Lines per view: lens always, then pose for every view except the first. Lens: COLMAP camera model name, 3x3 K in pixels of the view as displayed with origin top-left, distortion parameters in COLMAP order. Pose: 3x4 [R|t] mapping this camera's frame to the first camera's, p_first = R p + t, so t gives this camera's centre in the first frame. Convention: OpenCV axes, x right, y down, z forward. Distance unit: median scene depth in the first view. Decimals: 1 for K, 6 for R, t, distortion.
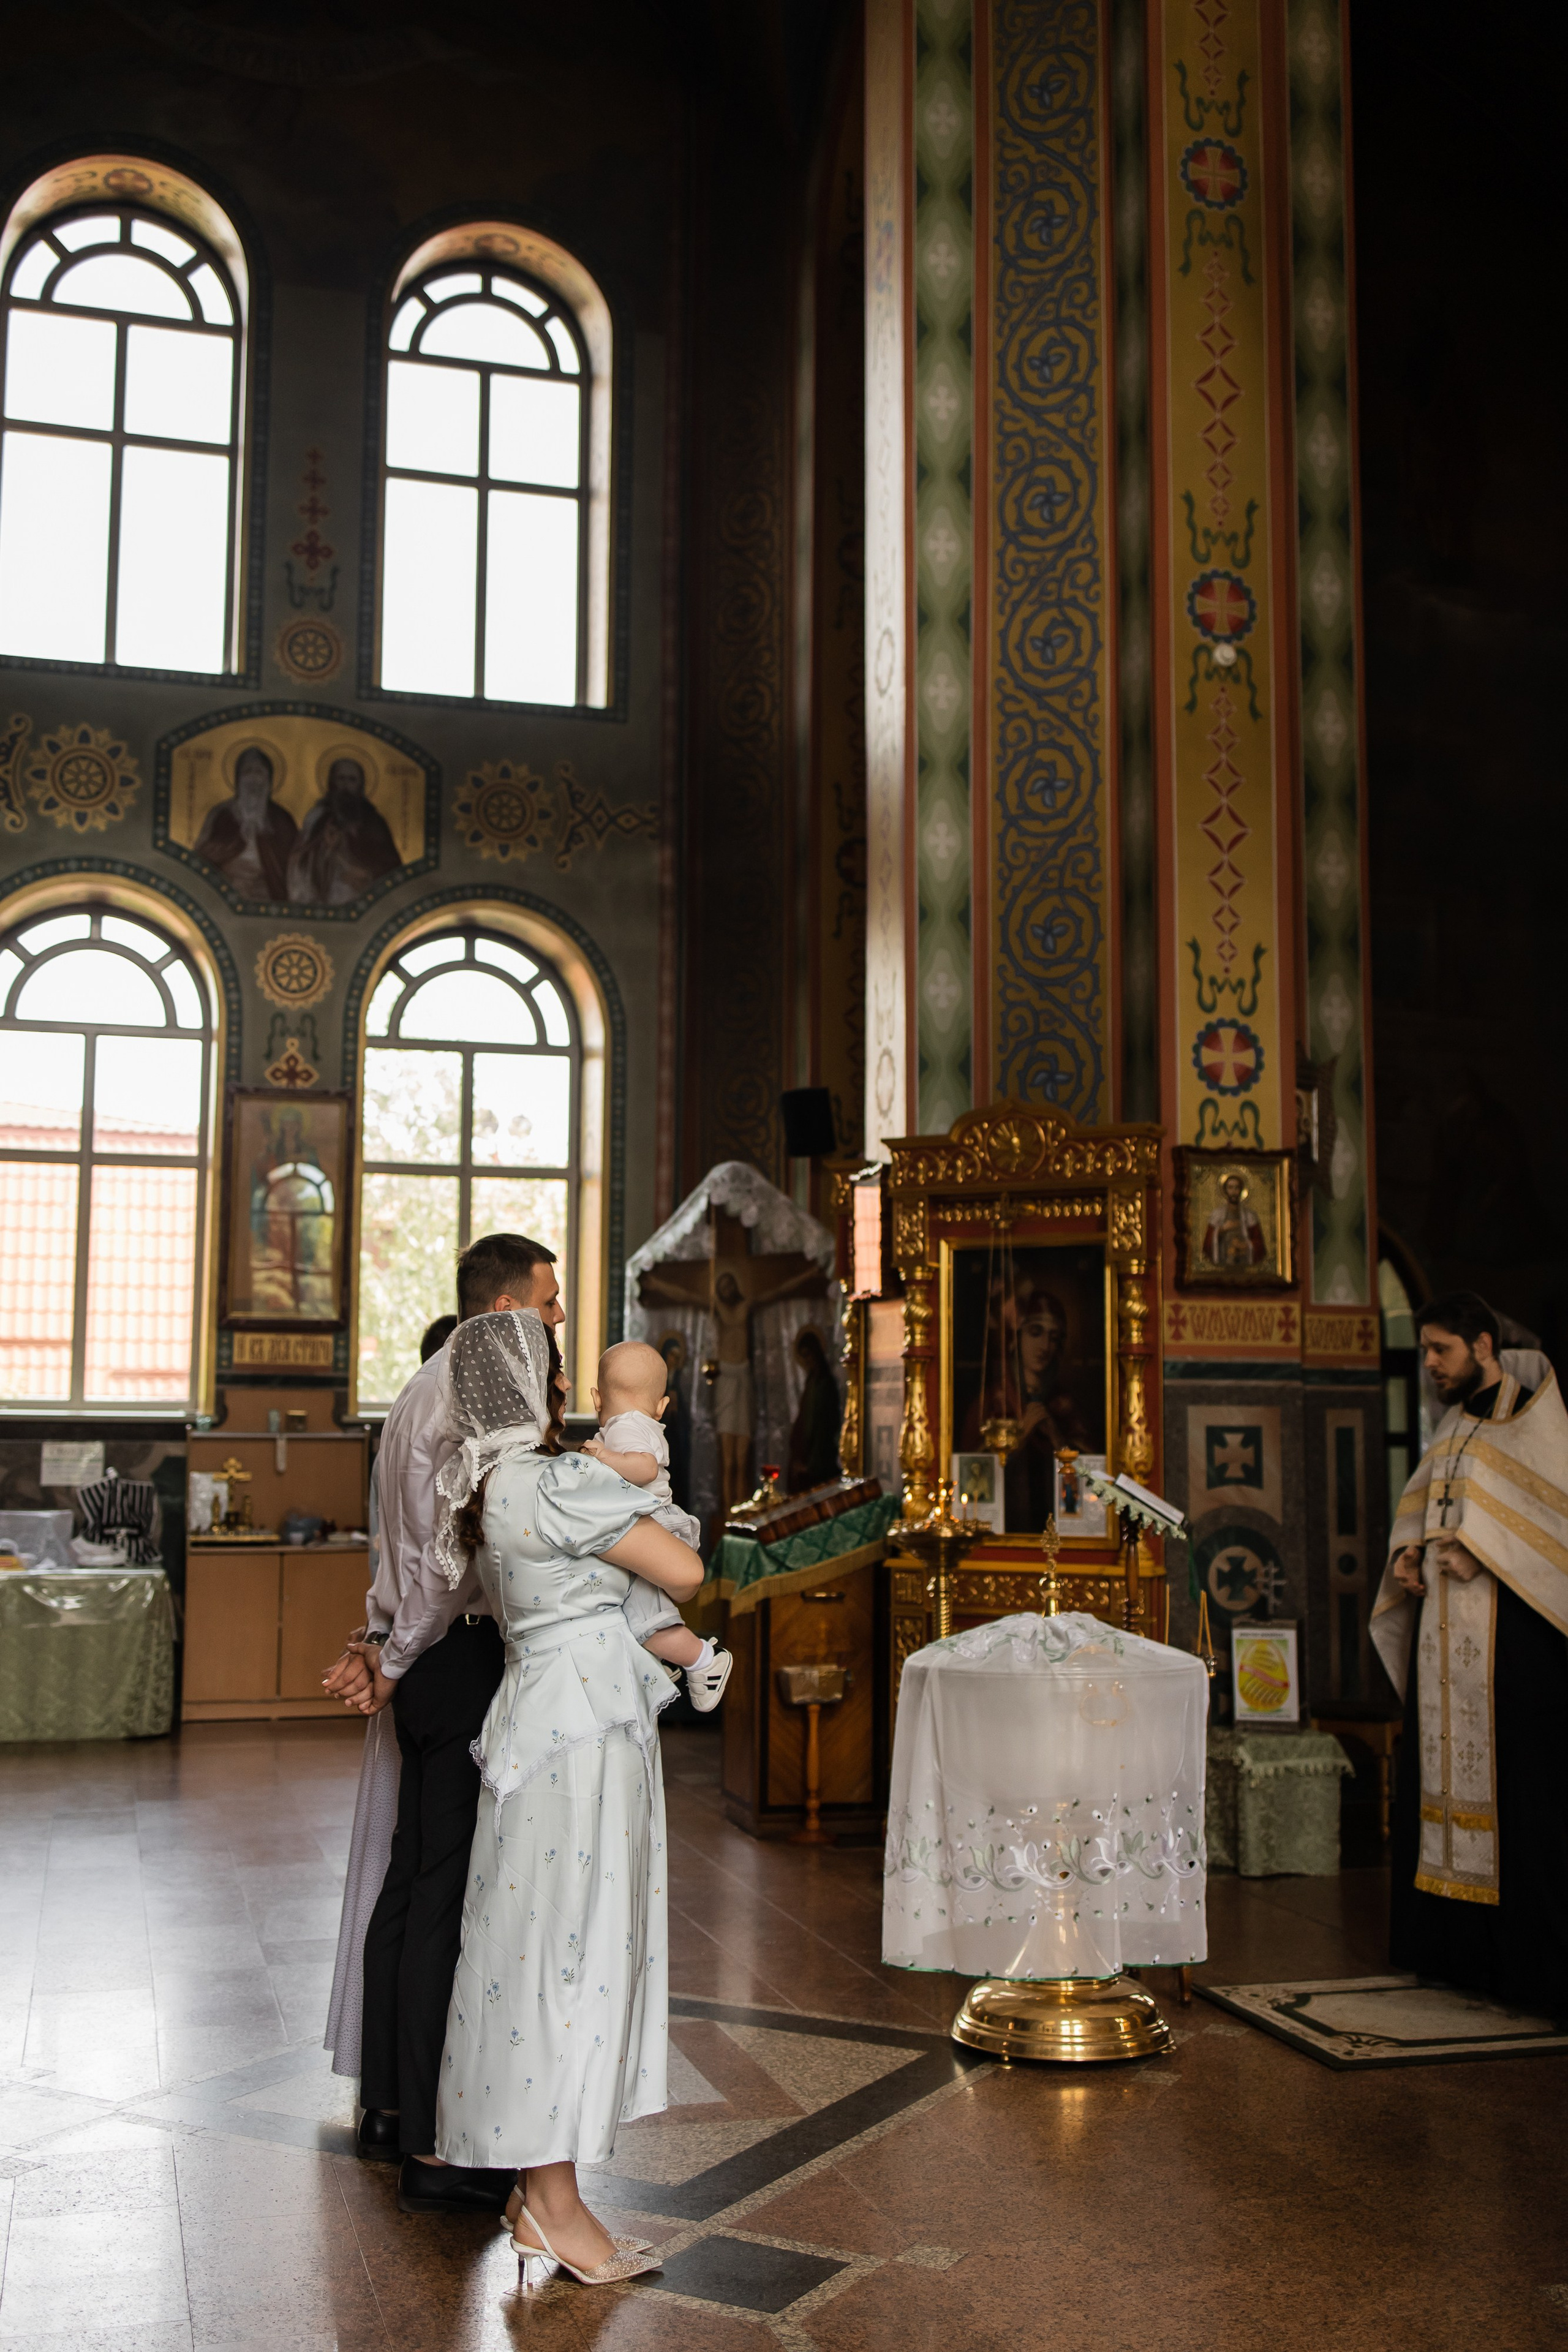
lens RADIAL K [[2339.9, 0, 740.4], [0, 2339.9, 1202.0], [0, 0, 1]] dist [0.025678, 0.000000]
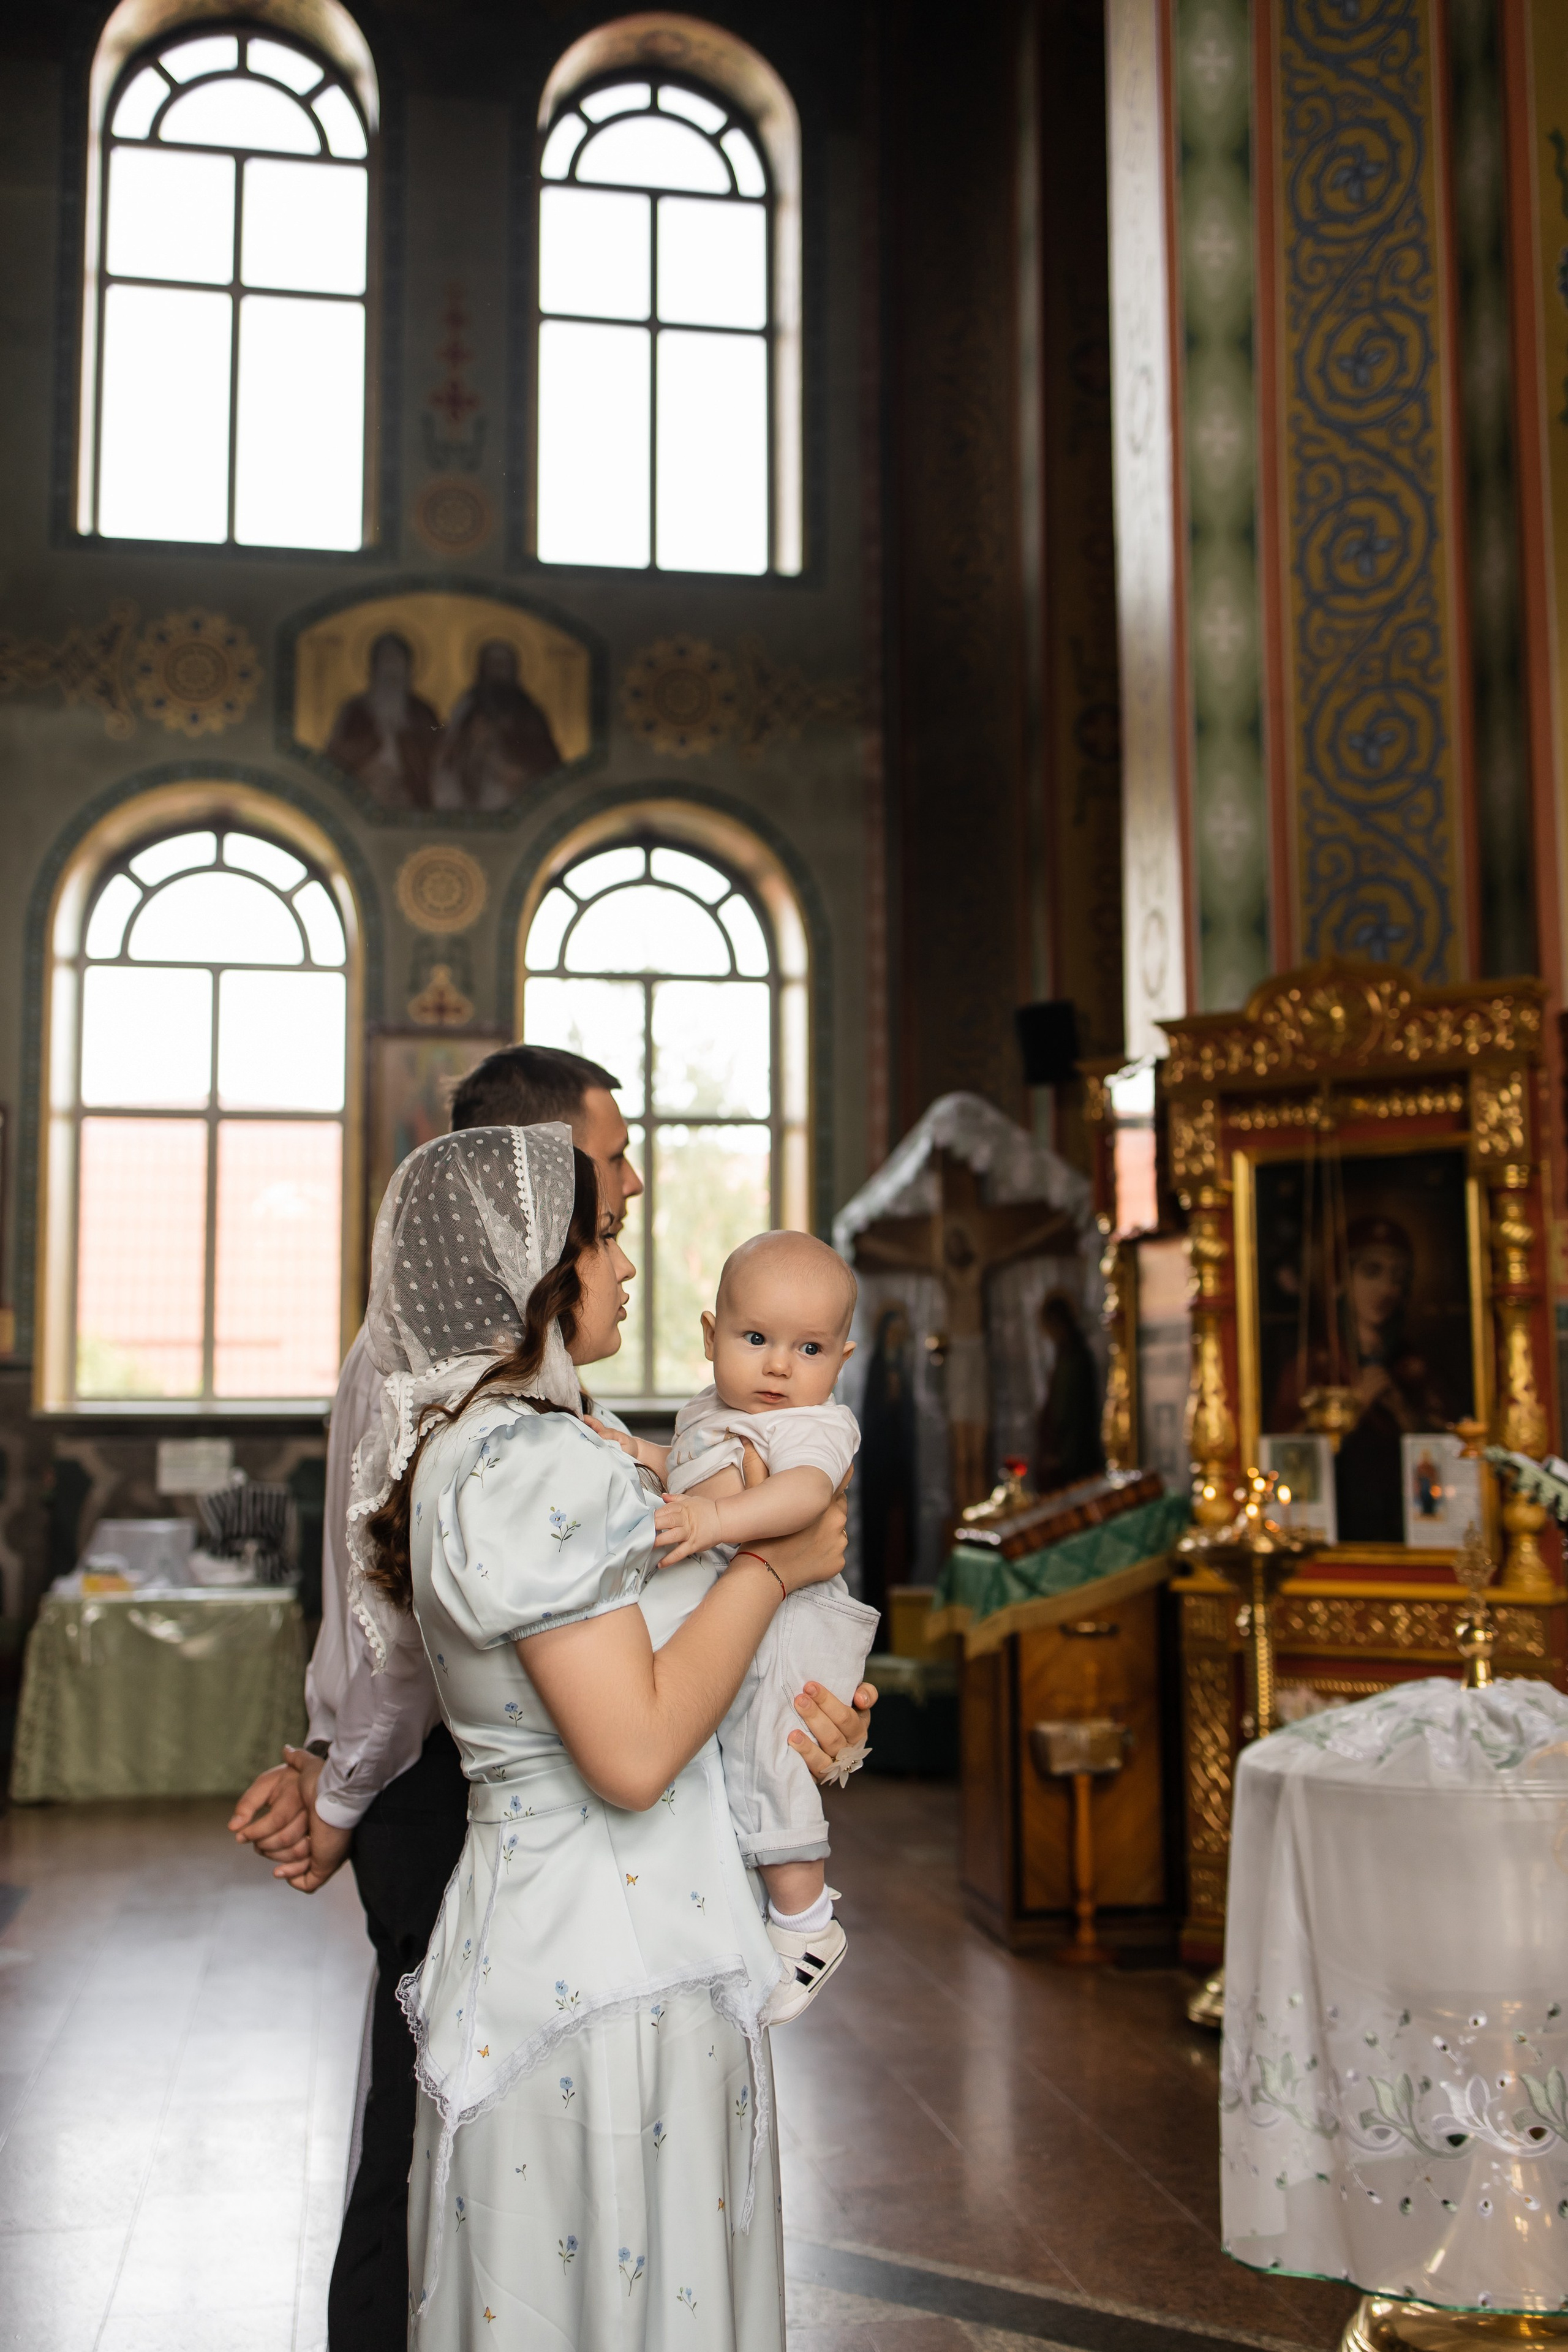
lens RADIAL K [[2339.9, 0, 757.3], [0, 2339.9, 1171.6], [0, 0, 1]] dist [0.025678, 0.000000]
pose [[0.995499, -0.022504, -0.092057, 0.001619], [0.021198, 0.999661, -0.015138, 0.029350], [0.092367, 0.013119, 0.995639, 0.229068]]
